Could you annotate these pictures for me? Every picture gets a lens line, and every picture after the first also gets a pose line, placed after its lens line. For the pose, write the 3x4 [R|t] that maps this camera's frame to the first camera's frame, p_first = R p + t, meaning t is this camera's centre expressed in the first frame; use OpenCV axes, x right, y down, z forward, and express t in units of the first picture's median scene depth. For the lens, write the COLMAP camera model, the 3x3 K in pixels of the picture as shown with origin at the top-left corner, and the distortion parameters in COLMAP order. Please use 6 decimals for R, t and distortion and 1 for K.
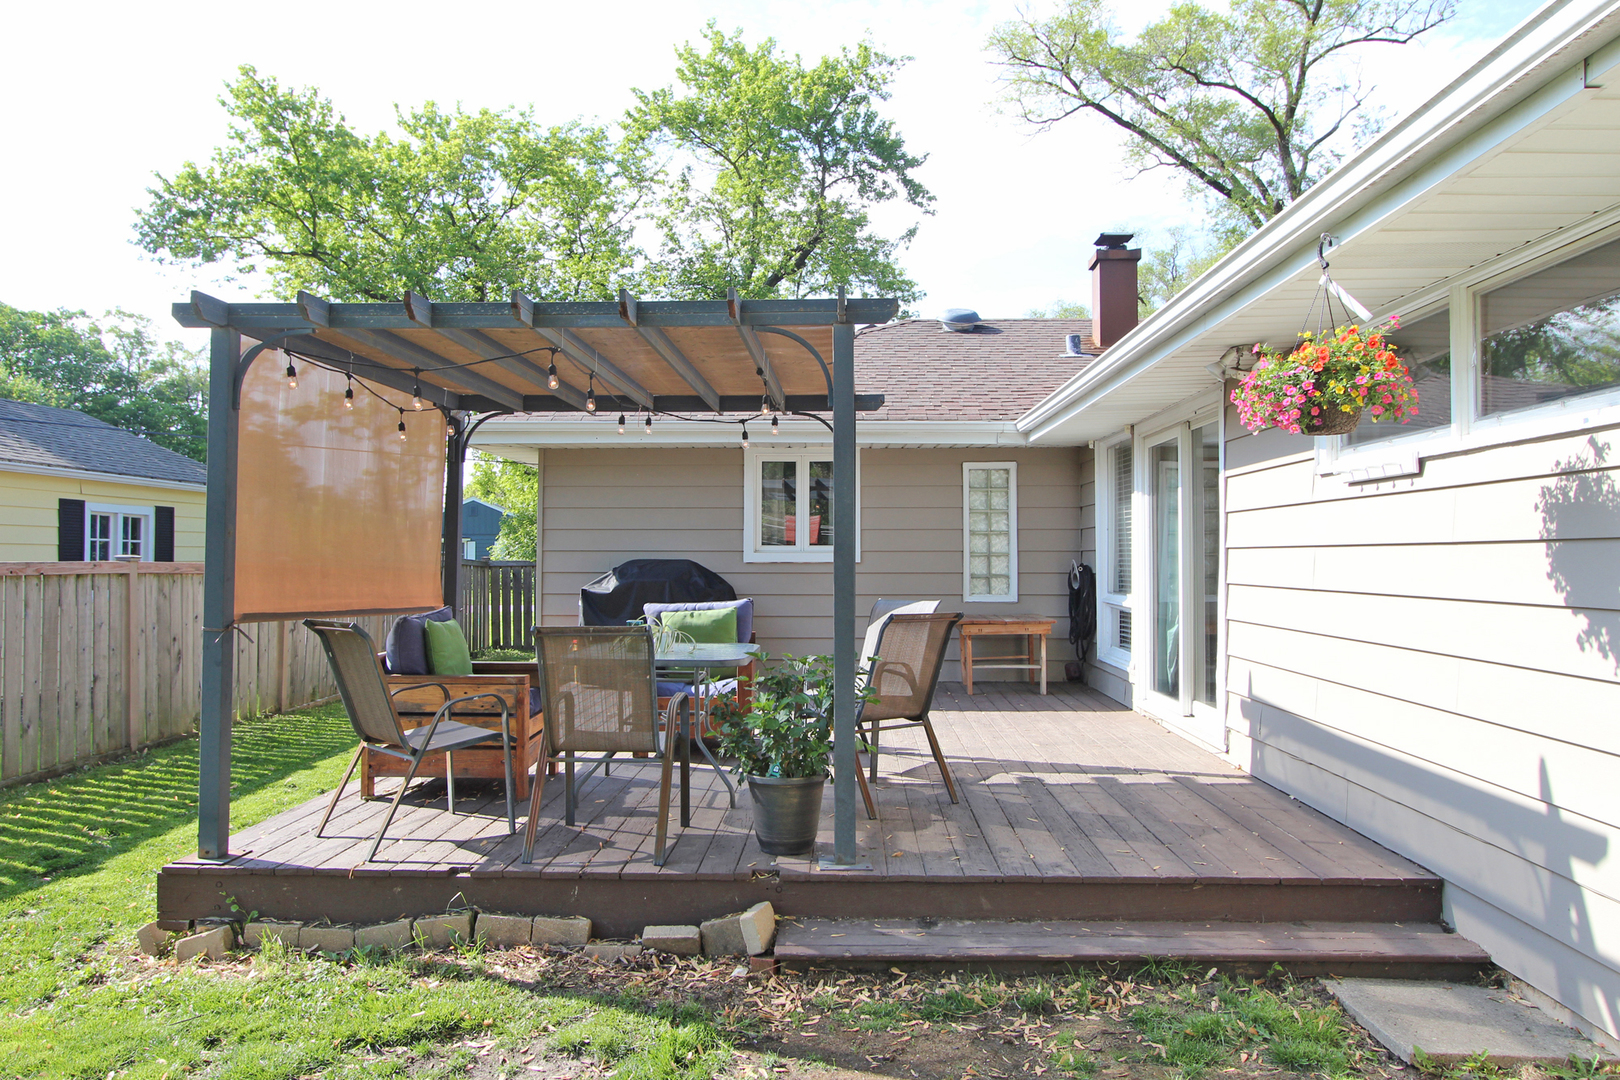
lens RADIAL K [[1068.7, 0, 822.1], [0, 1068.7, 540.8], [0, 0, 1]] dist [0.003301, 0.000206]
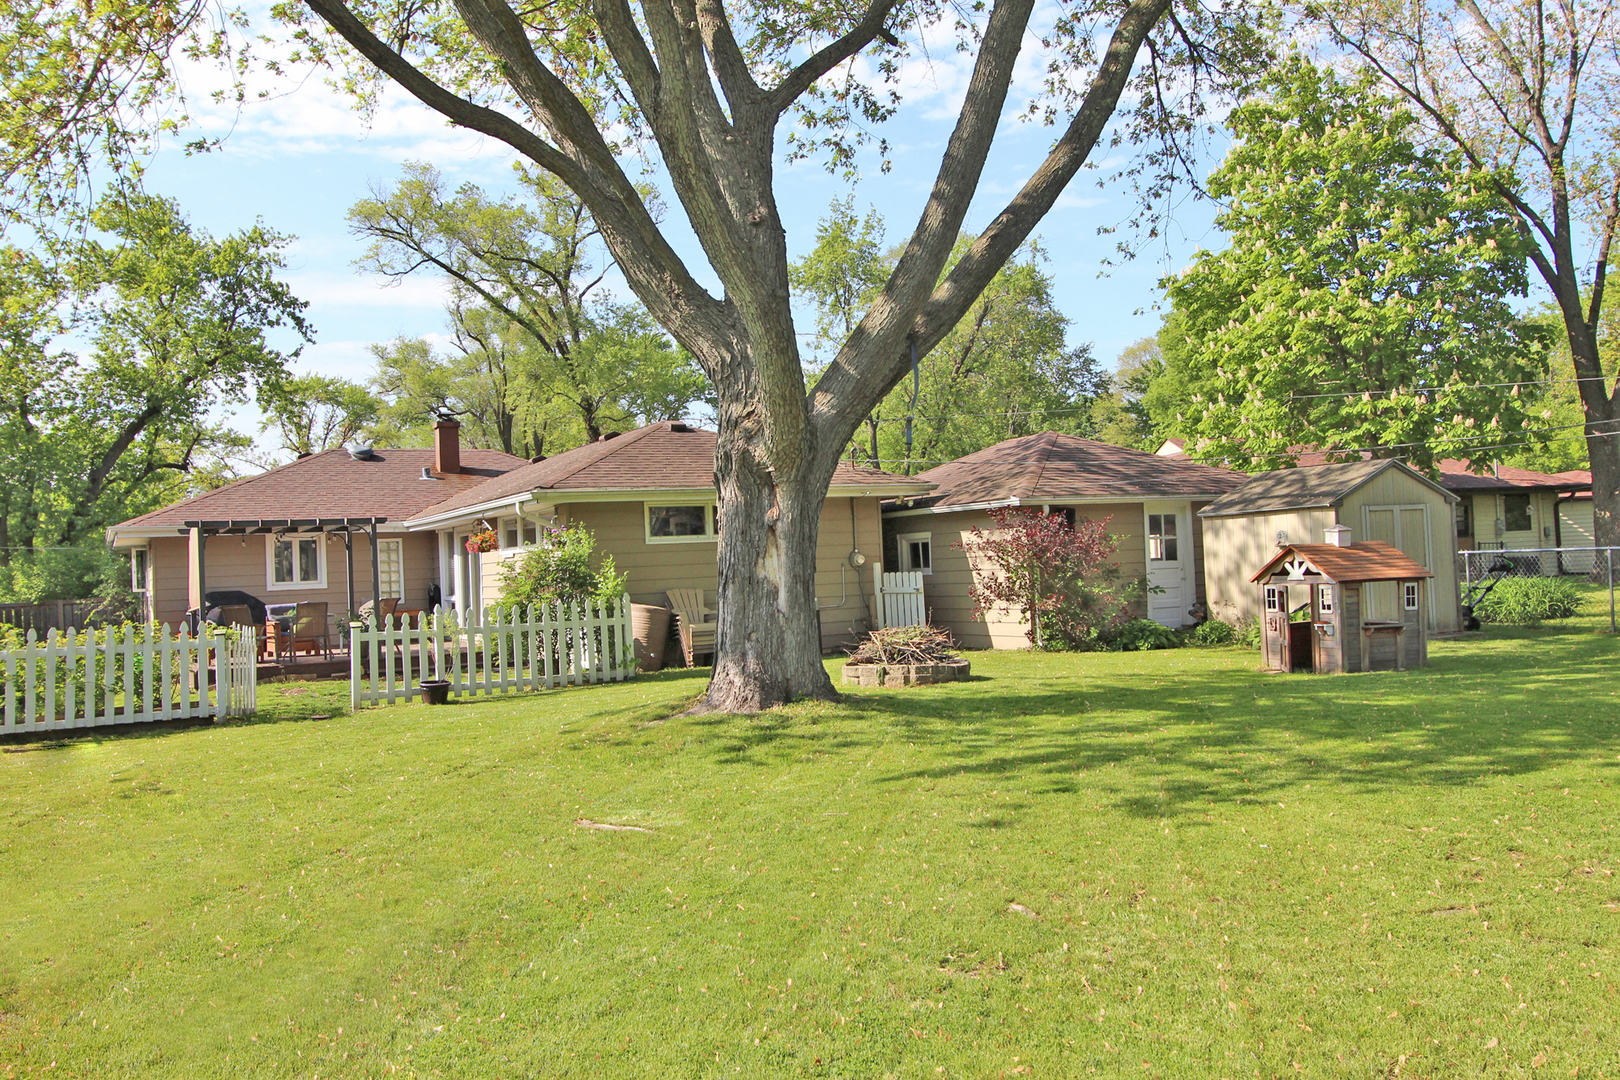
lens RADIAL K [[1320.6, 0, 810.0], [0, 1320.6, 540.0], [0, 0, 1]] dist [-0.009302, -0.005631]
pose [[0.867131, -0.024408, 0.497482, -0.428014], [0.033658, 0.999387, -0.009633, -0.016945], [-0.496942, 0.025097, 0.867421, -1.714624]]
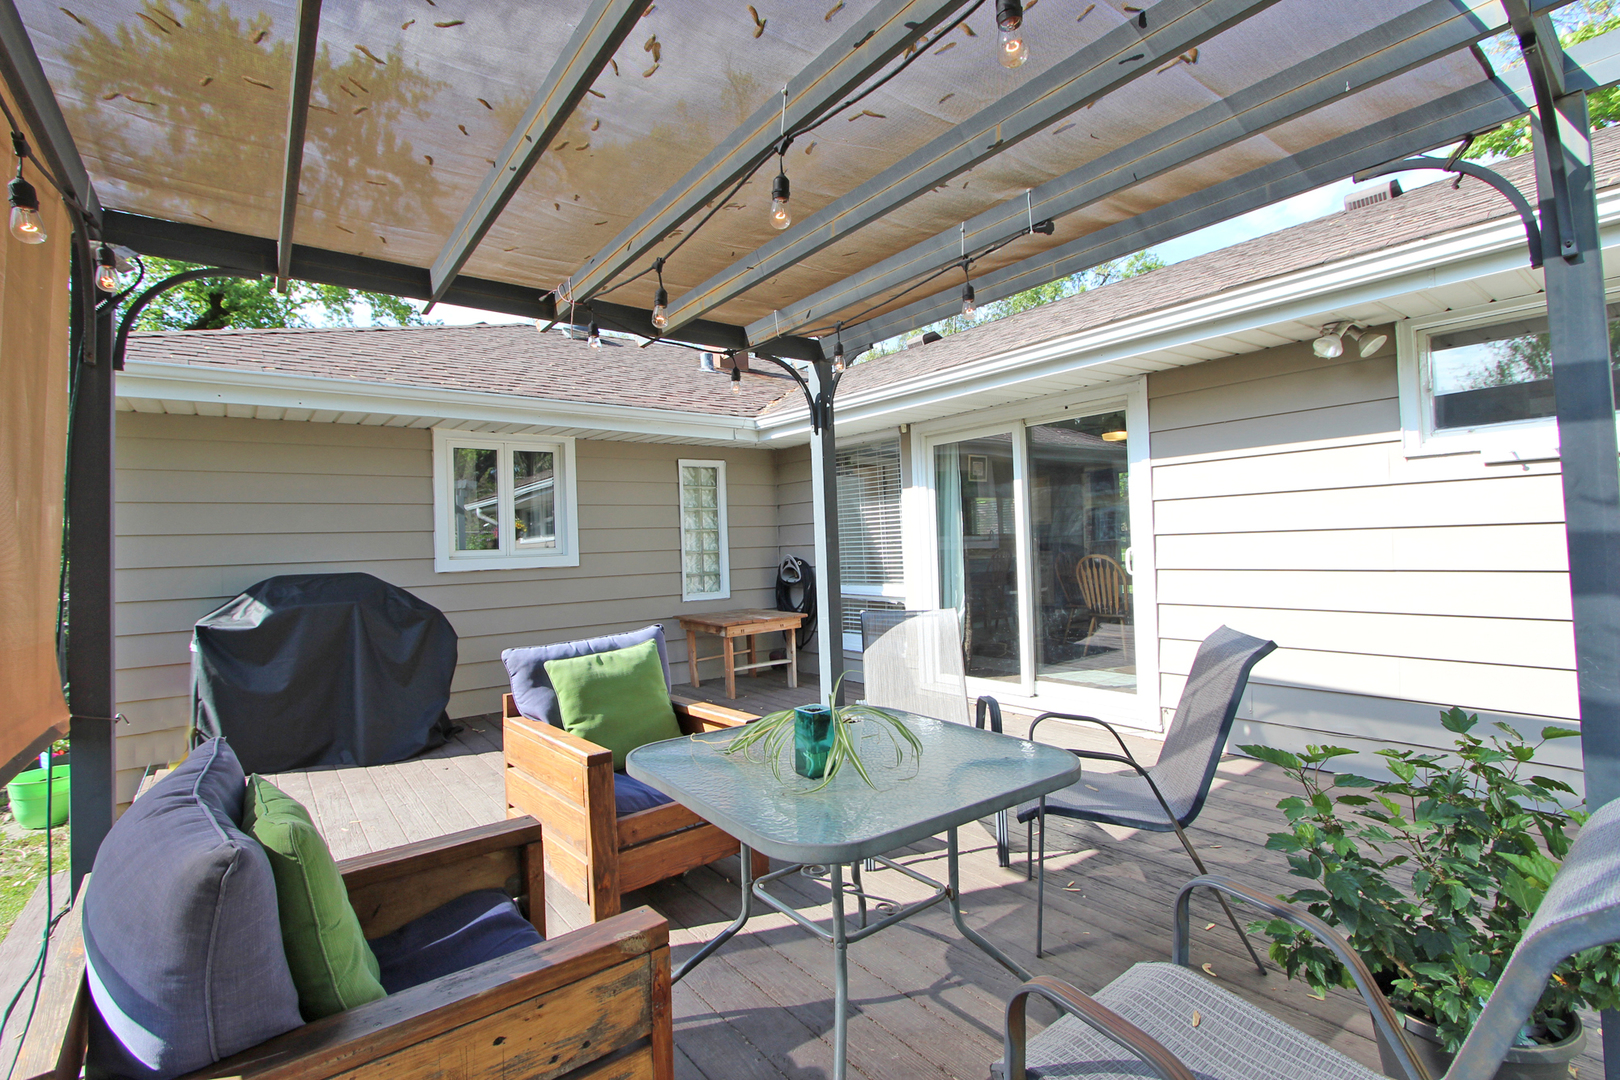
lens RADIAL K [[745.4, 0, 813.1], [0, 745.4, 528.5], [0, 0, 1]] dist [-0.012290, 0.000307]
pose [[0.779860, -0.011303, 0.625852, -0.199035], [0.022576, 0.999694, -0.010076, -0.000097], [-0.625547, 0.021987, 0.779877, 0.391628]]
